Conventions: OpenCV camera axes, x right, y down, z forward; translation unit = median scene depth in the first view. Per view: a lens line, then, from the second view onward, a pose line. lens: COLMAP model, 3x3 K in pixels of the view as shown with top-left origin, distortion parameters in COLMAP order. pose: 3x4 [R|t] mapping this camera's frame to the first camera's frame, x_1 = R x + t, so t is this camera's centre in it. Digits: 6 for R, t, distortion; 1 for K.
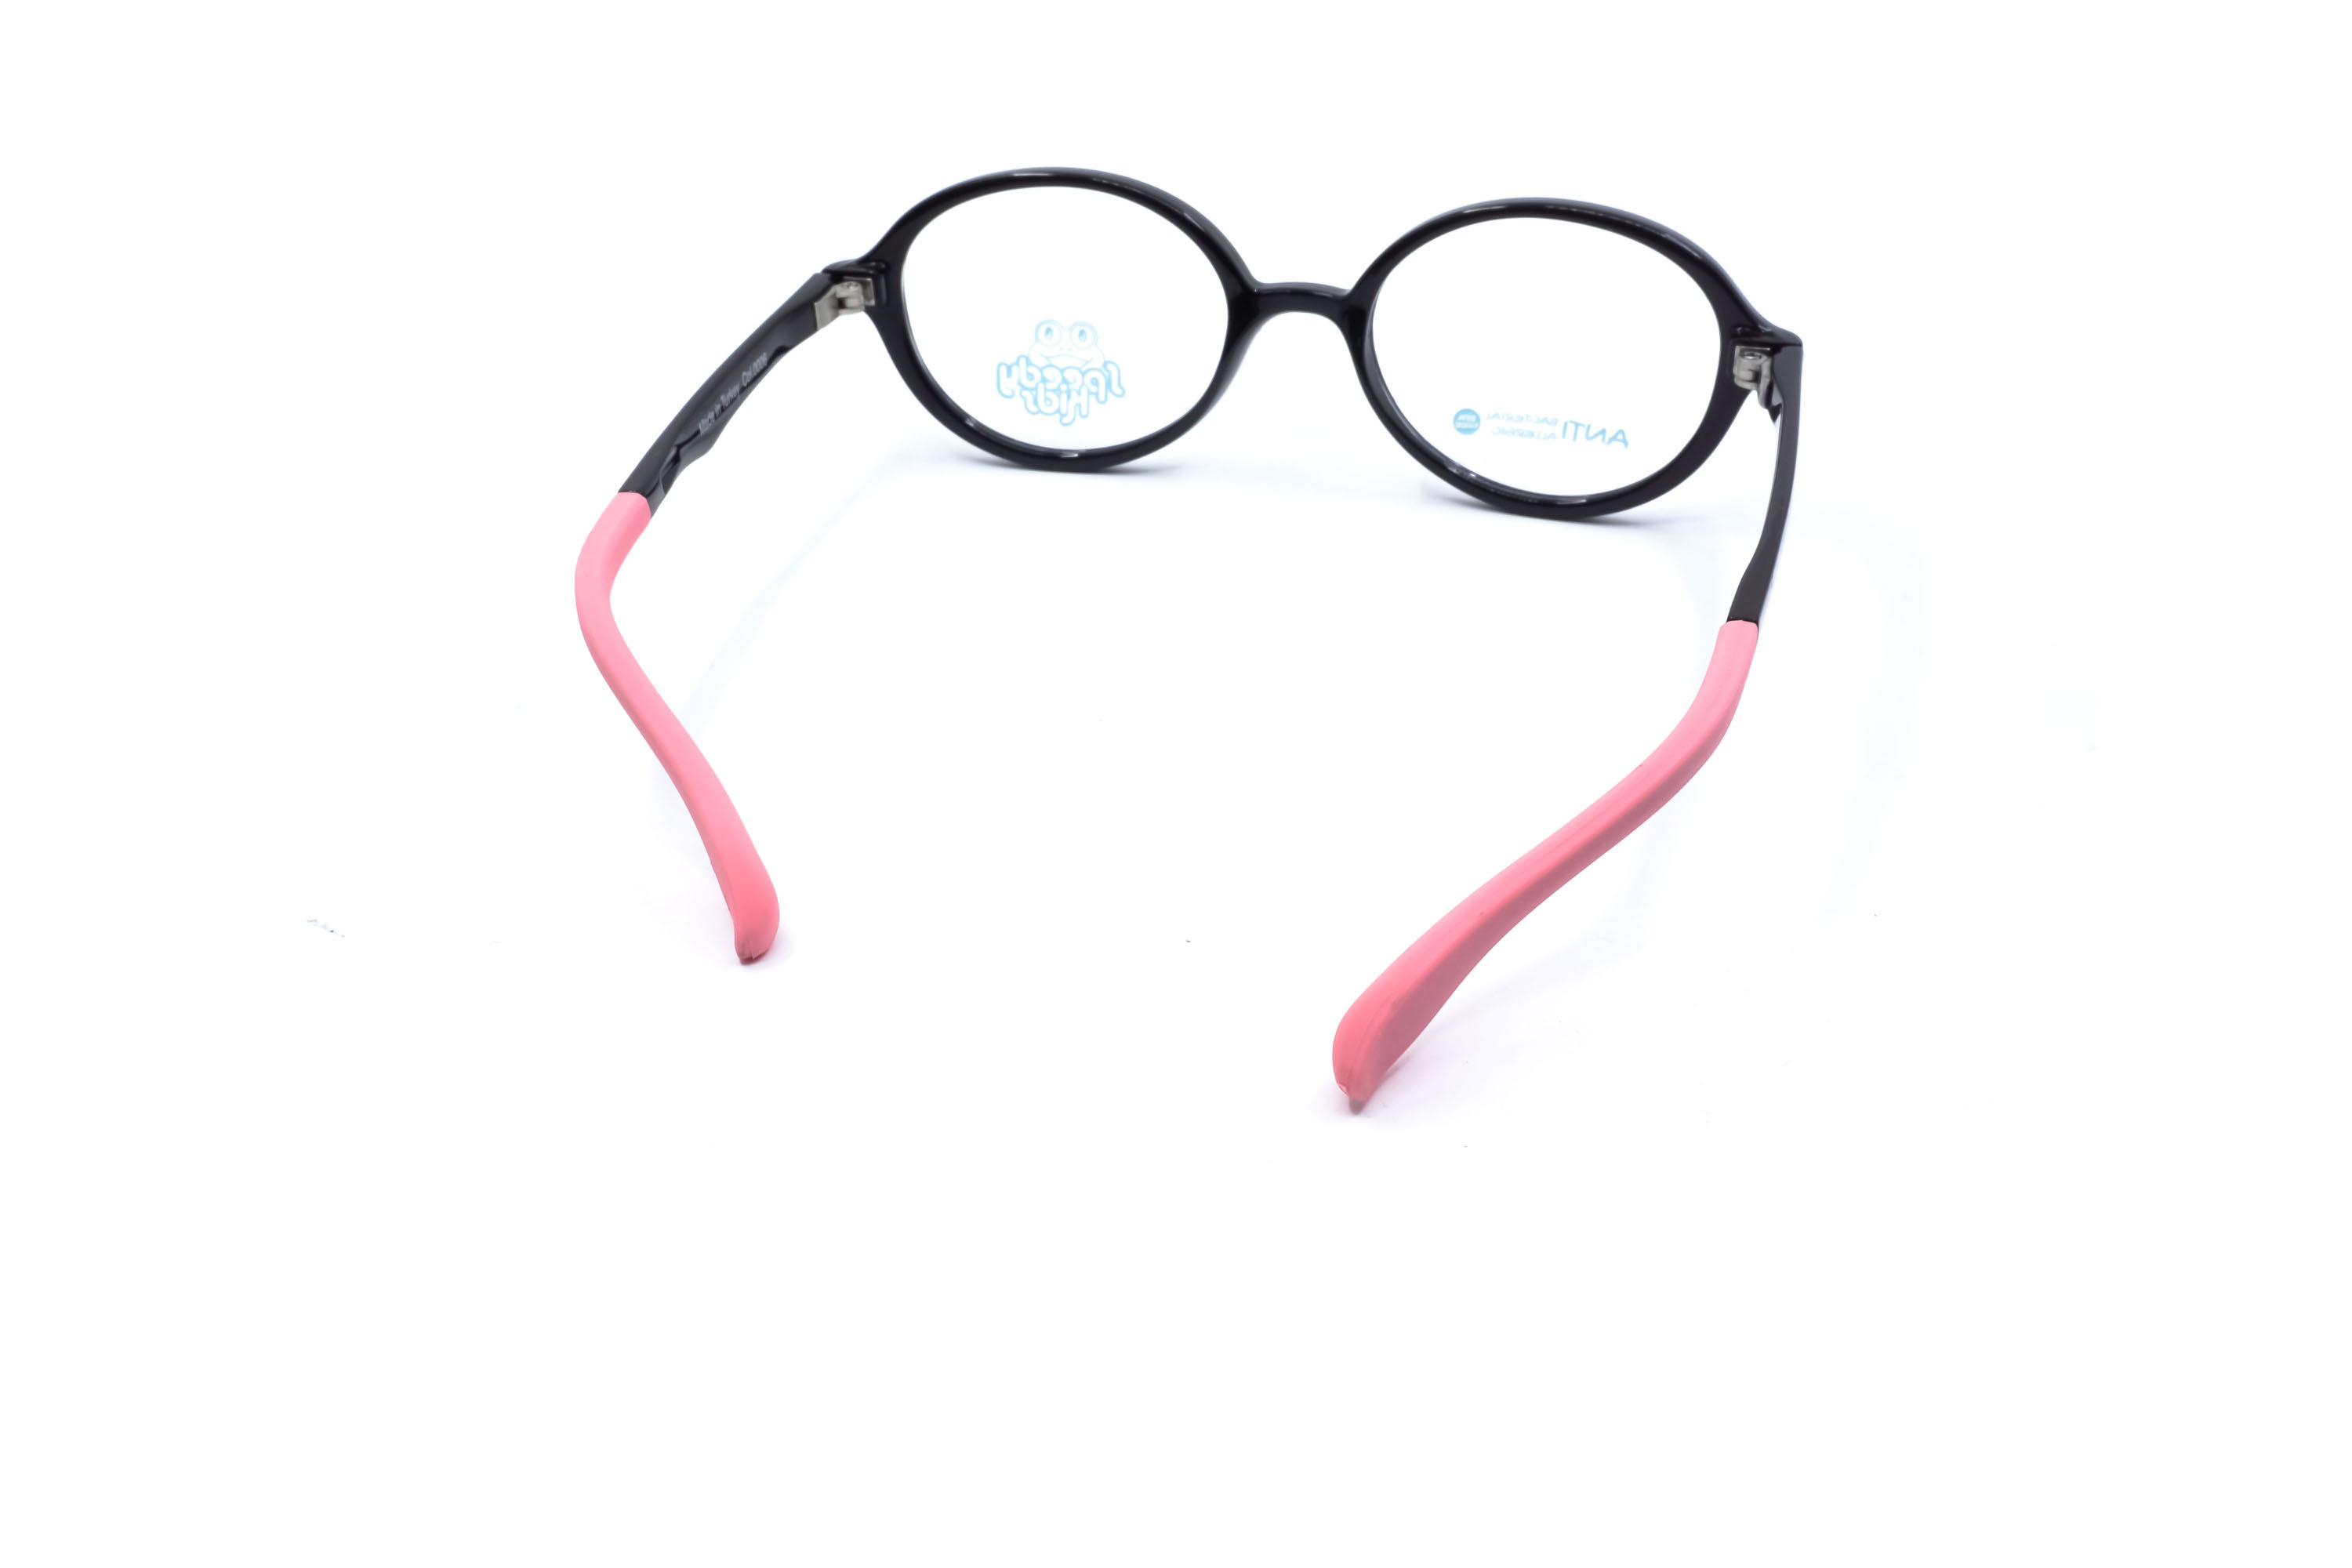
lens RADIAL K [[2438.8, 0, 1217.1], [0, 2438.8, 673.7], [0, 0, 1]] dist [0.017828, 0.000000]
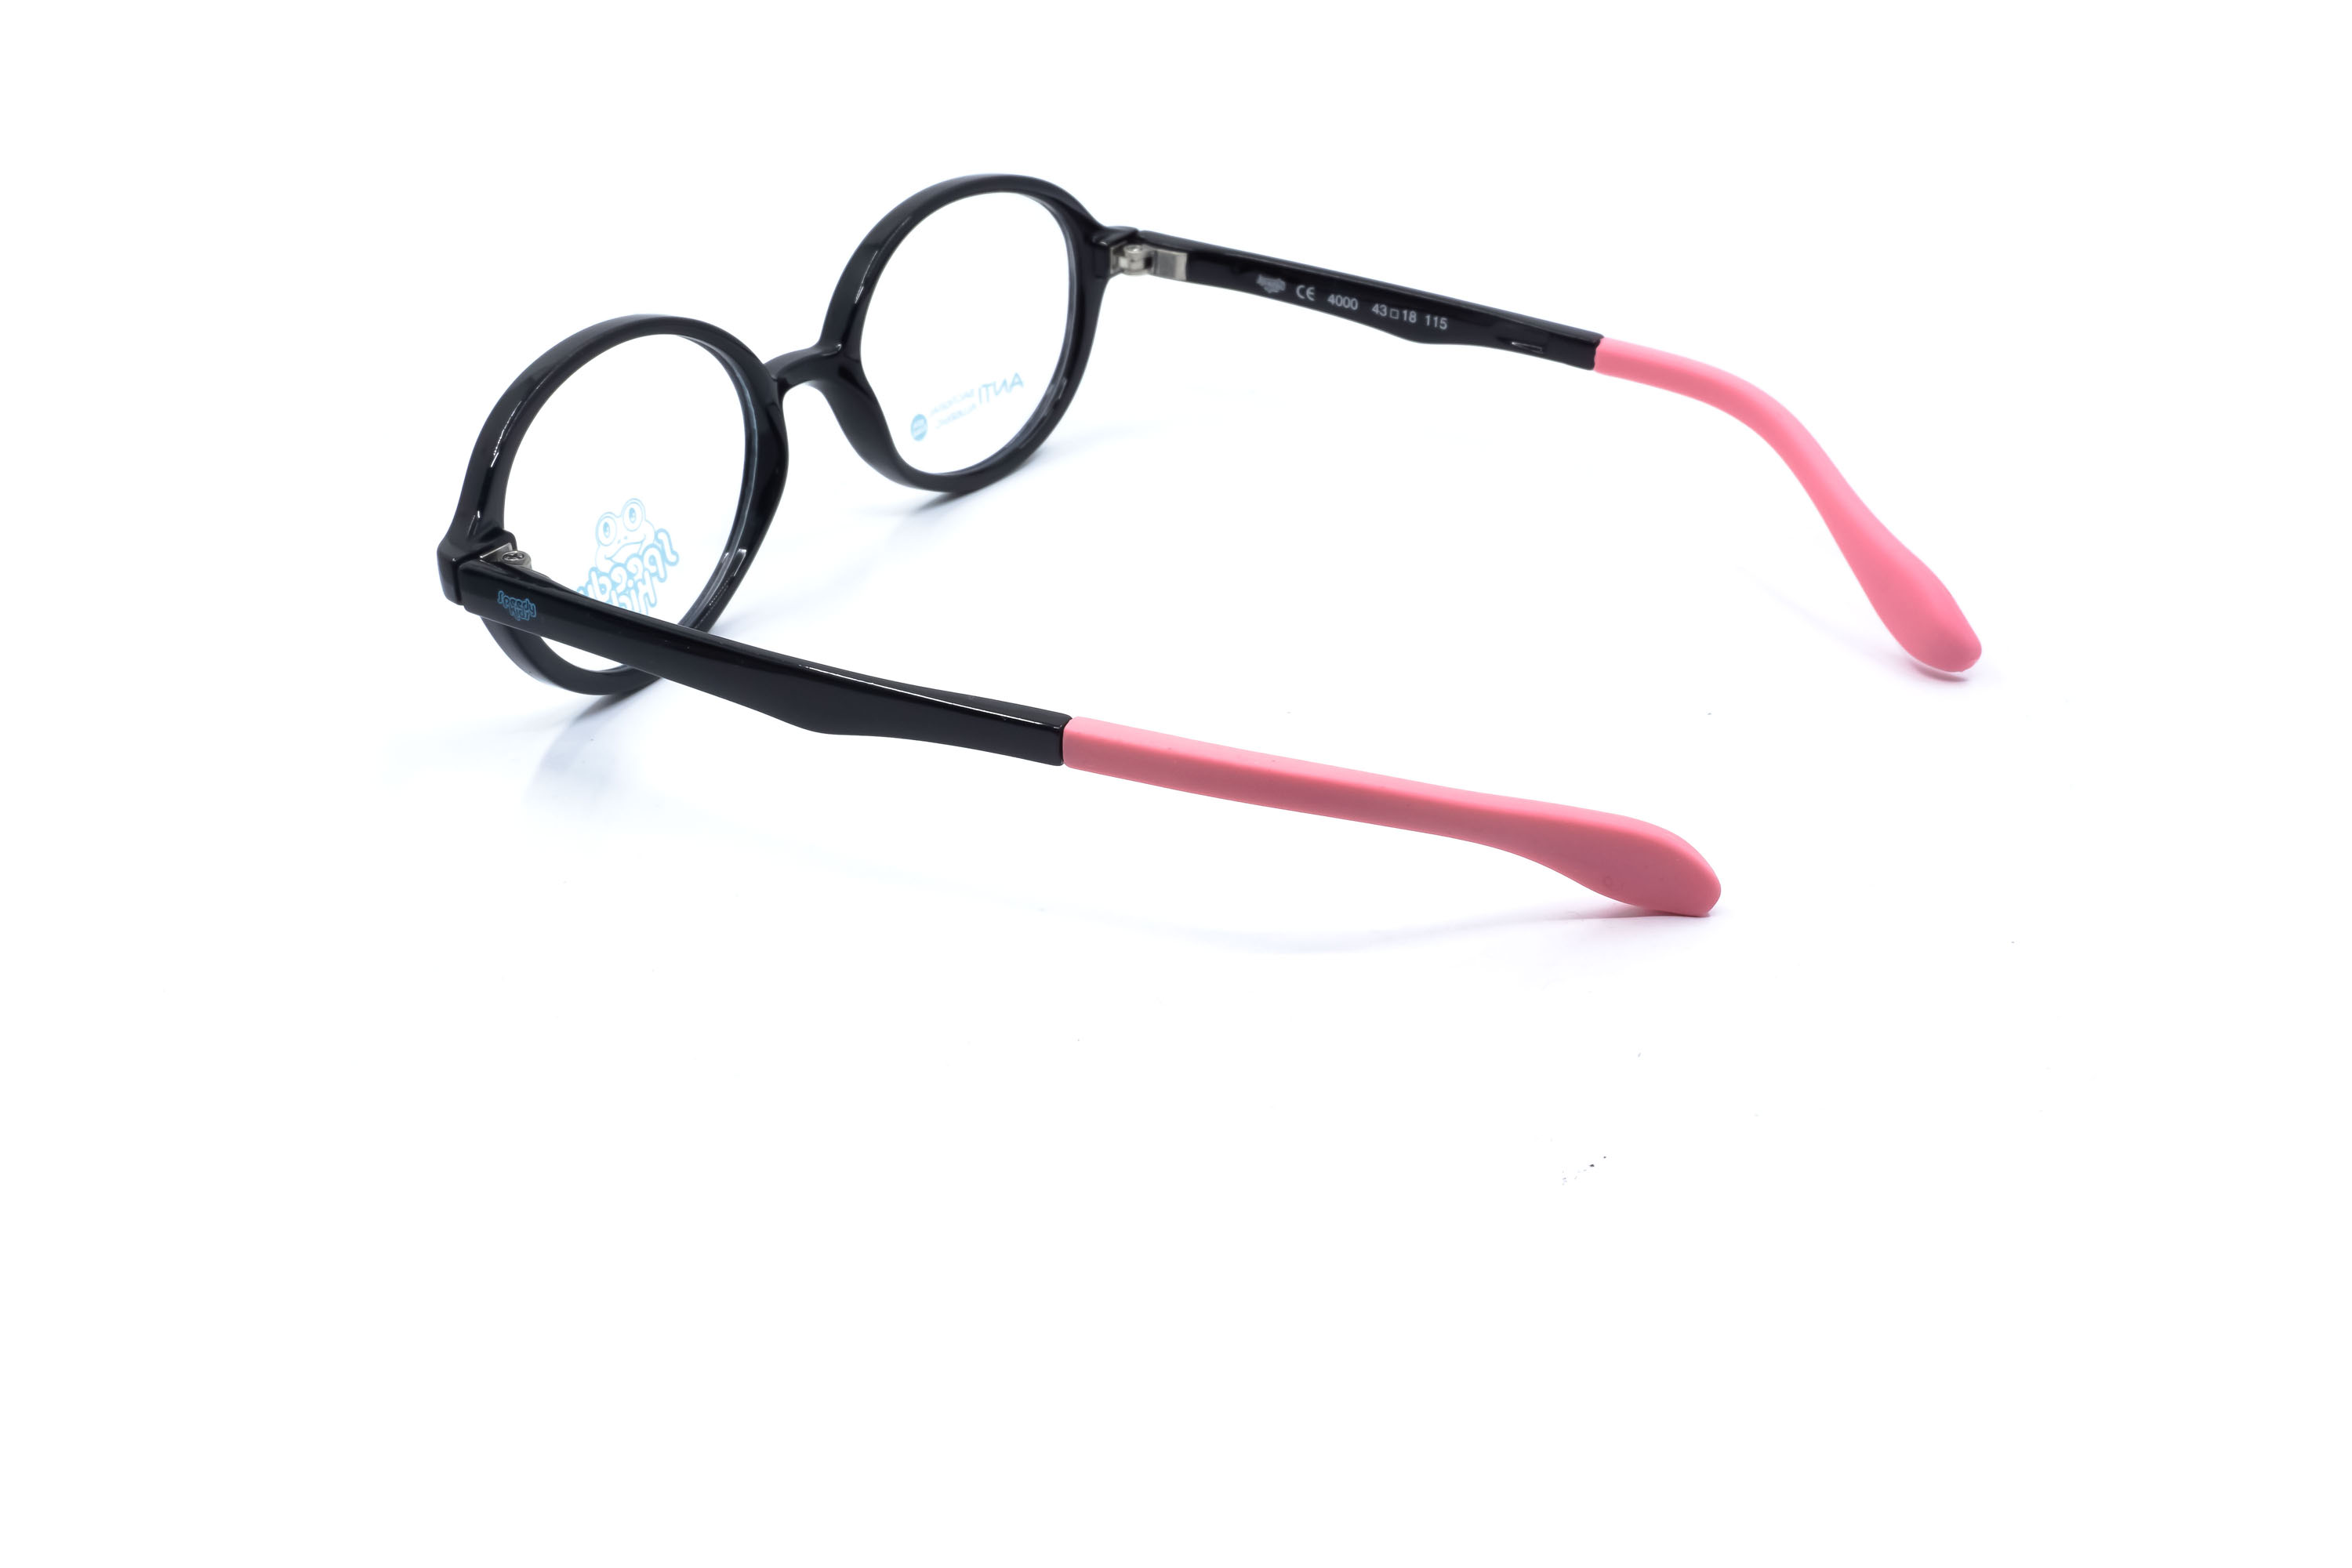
lens RADIAL K [[2438.8, 0, 1184.1], [0, 2438.8, 786.5], [0, 0, 1]] dist [0.017828, 0.000000]
pose [[0.265334, -0.468731, 0.842549, -0.766156], [0.443615, 0.835230, 0.324956, -0.251579], [-0.856039, 0.287546, 0.429551, 0.502405]]
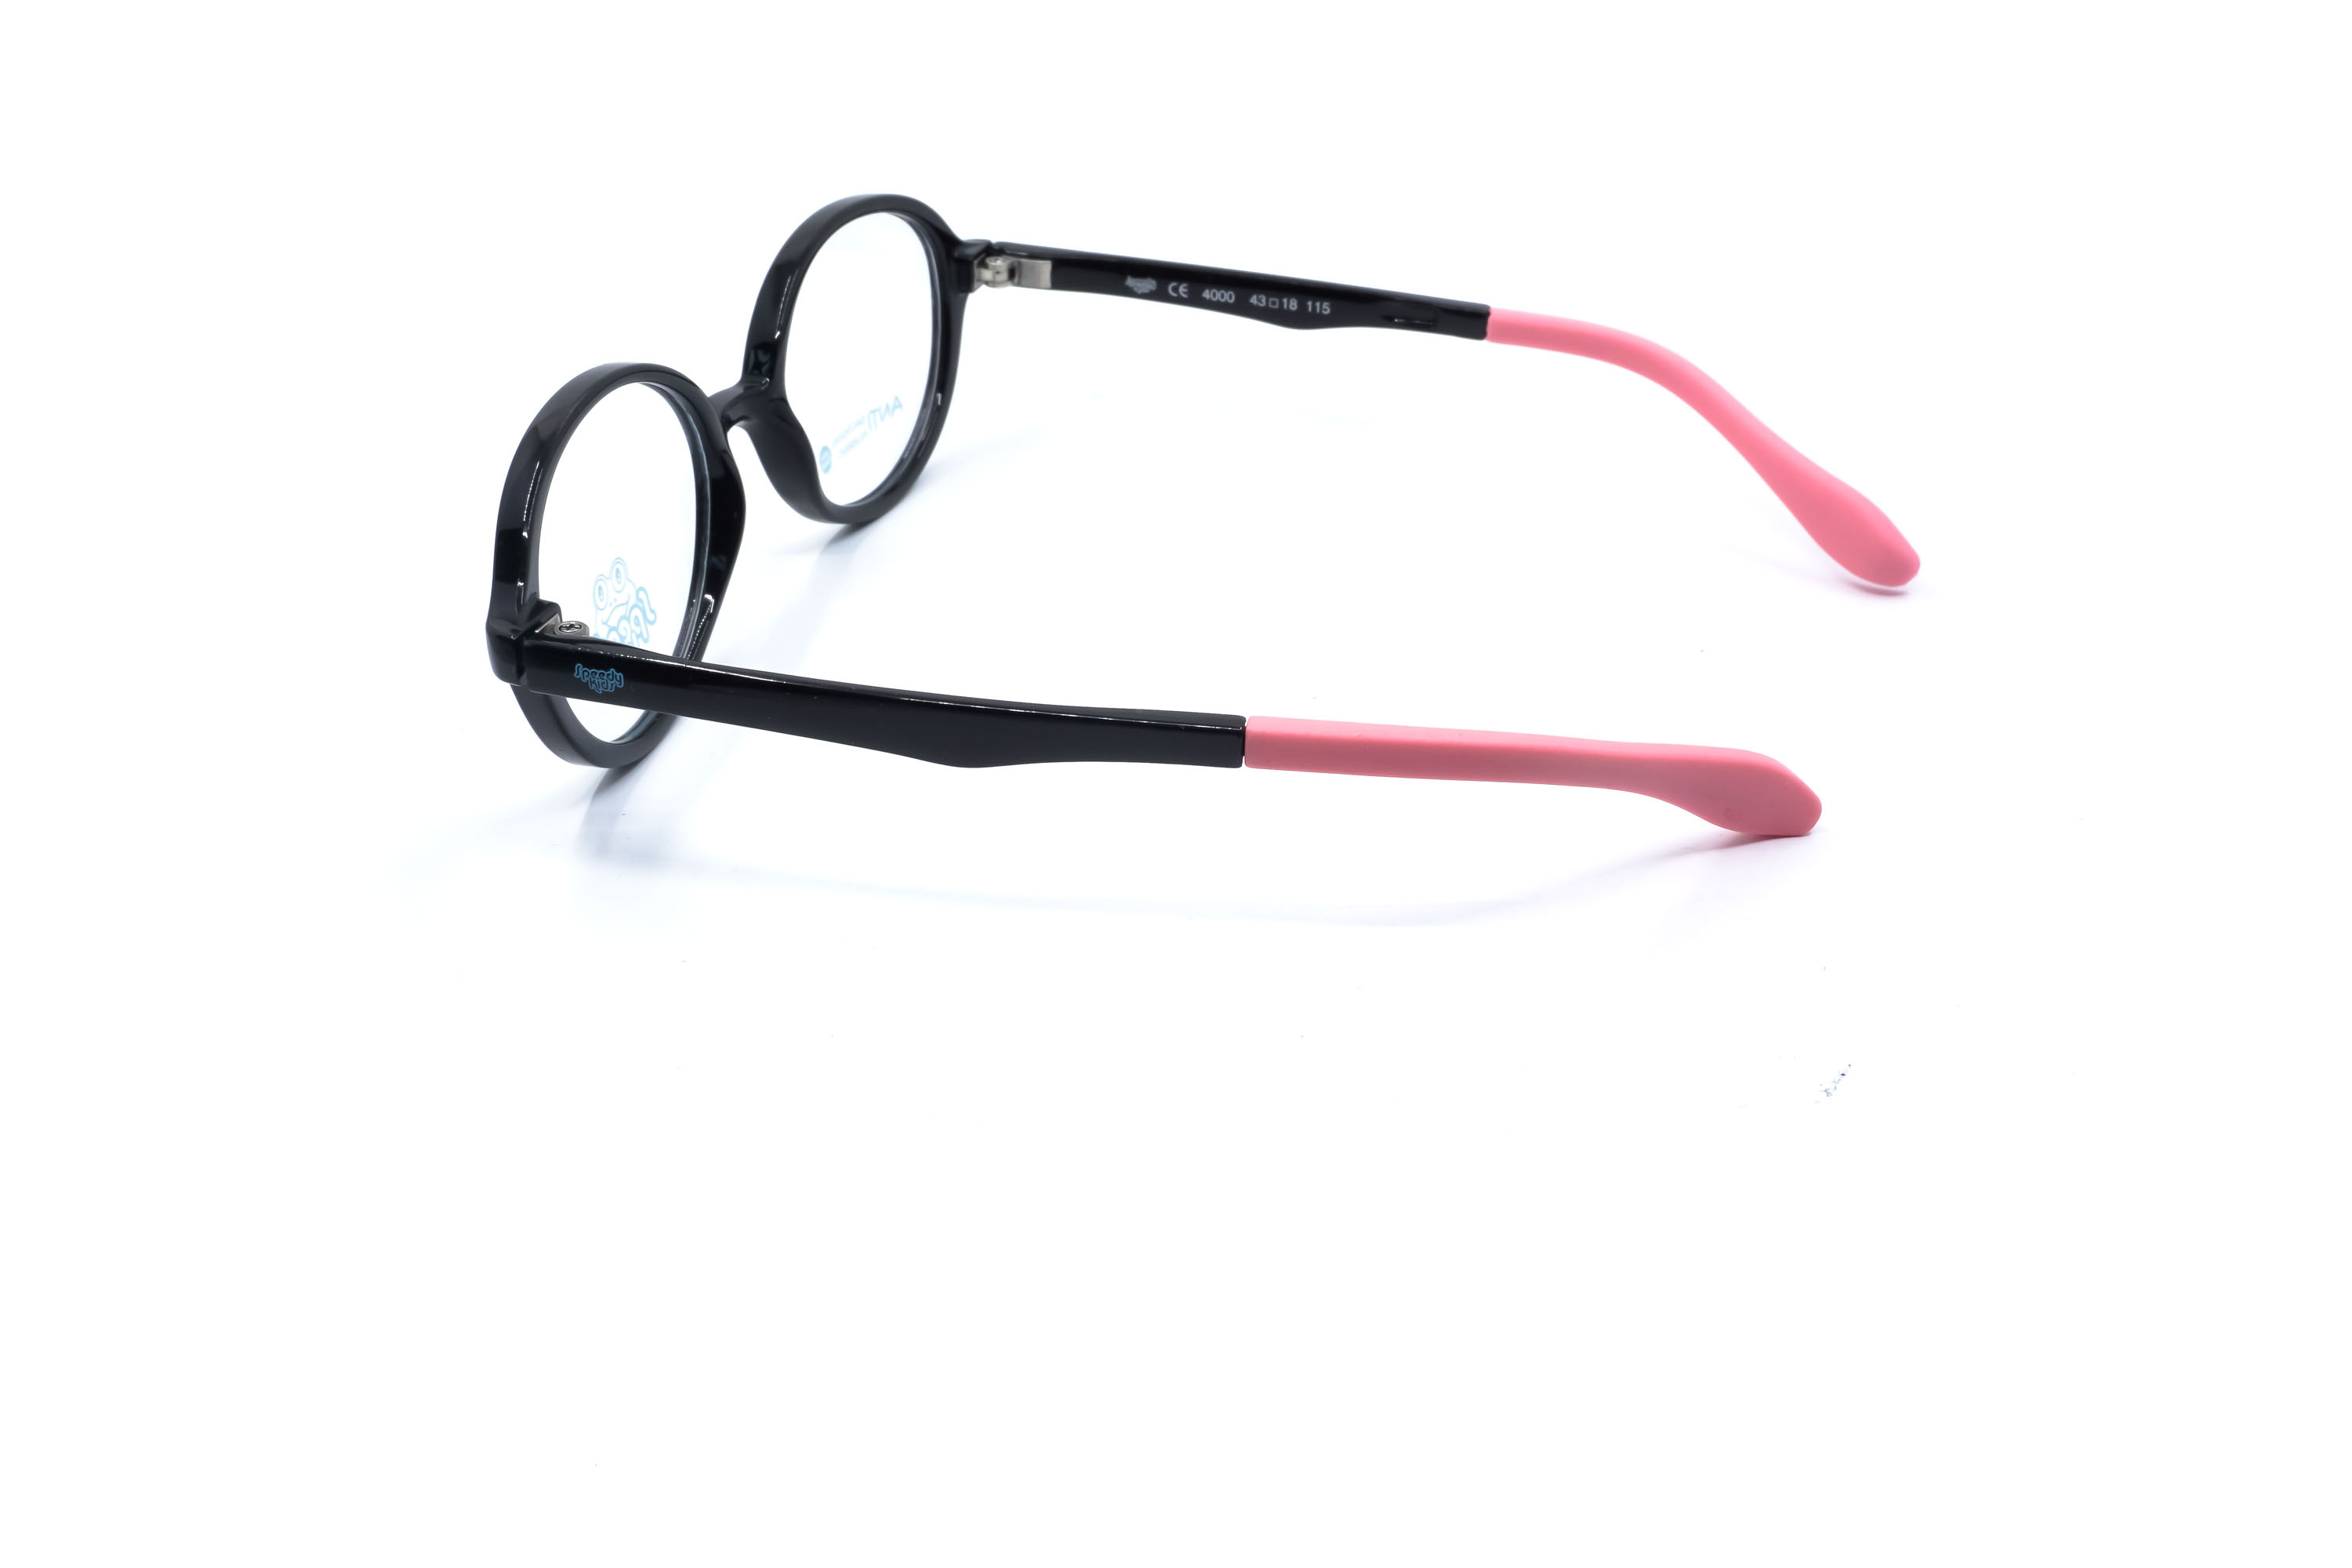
lens RADIAL K [[2438.8, 0, 1186.9], [0, 2438.8, 784.8], [0, 0, 1]] dist [0.017828, 0.000000]
pose [[0.004995, -0.483017, 0.875597, -0.796919], [0.463009, 0.777213, 0.426103, -0.343020], [-0.886340, 0.403281, 0.227523, 0.682209]]
